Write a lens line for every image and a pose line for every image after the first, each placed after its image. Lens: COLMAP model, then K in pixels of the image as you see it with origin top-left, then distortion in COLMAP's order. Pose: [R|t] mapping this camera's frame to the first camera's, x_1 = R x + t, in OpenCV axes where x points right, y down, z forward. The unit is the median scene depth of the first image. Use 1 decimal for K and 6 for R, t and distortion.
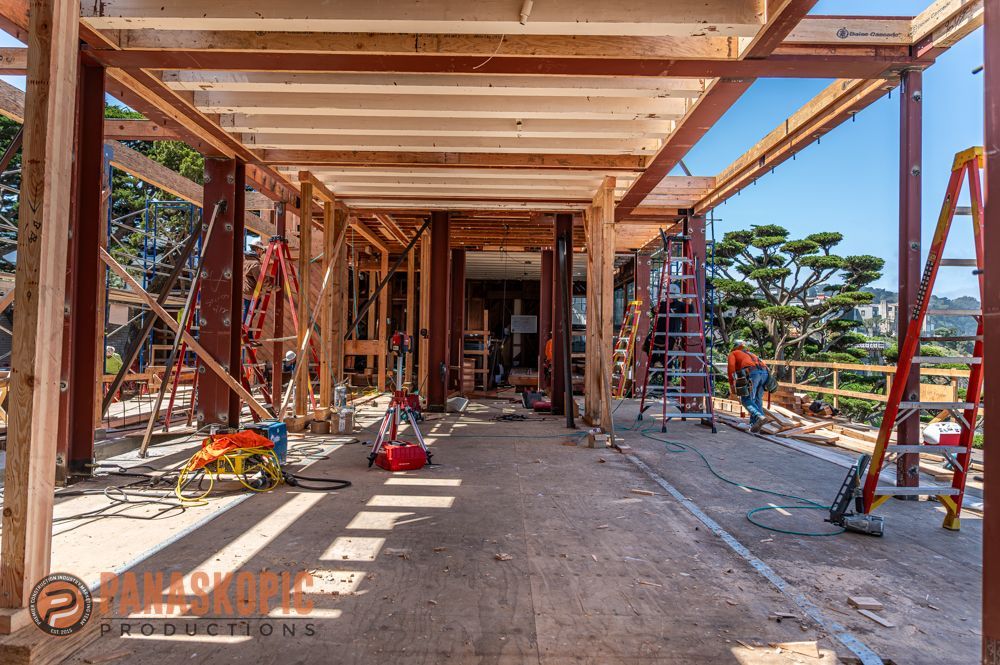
lens RADIAL K [[676.3, 0, 498.7], [0, 676.3, 331.8], [0, 0, 1]] dist [-0.002556, -0.002381]
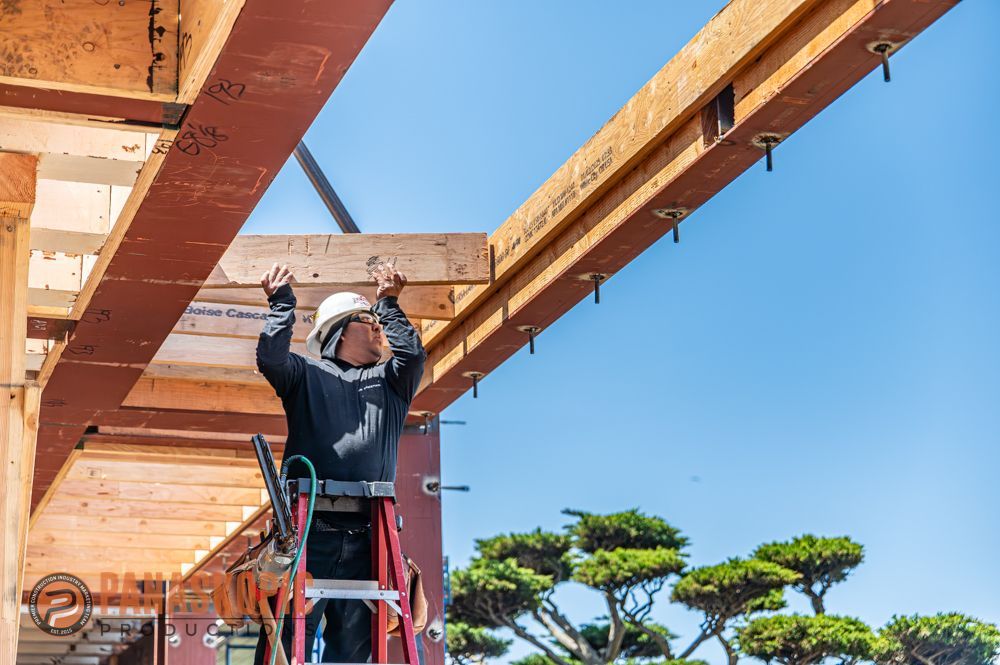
lens RADIAL K [[2014.3, 0, 499.6], [0, 2014.3, 332.3], [0, 0, 1]] dist [0.048945, 0.000000]
pose [[0.937822, 0.054663, 0.342787, 0.054489], [0.038755, 0.964860, -0.259891, -0.011103], [-0.344947, 0.257016, 0.902748, 0.233246]]
